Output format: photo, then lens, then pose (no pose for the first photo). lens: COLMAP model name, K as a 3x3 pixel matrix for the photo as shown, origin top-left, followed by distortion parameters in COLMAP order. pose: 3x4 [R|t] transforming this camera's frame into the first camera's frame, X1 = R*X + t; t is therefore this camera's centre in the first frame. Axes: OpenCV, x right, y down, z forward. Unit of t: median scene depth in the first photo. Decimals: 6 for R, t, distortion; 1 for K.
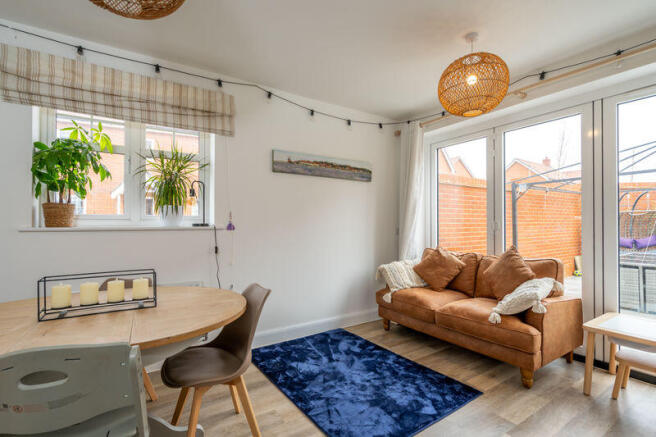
lens RADIAL K [[303.8, 0, 332.5], [0, 303.8, 223.7], [0, 0, 1]] dist [-0.000894, 0.002550]
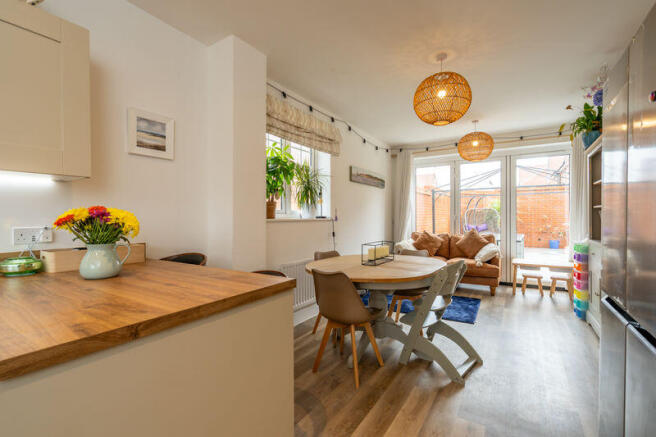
lens RADIAL K [[303.8, 0, 329.8], [0, 303.8, 220.9], [0, 0, 1]] dist [-0.000894, 0.002550]
pose [[0.906790, -0.004190, 0.421561, -1.000367], [-0.003517, 0.999841, 0.017503, -0.003677], [-0.421567, -0.017354, 0.906631, -0.323855]]
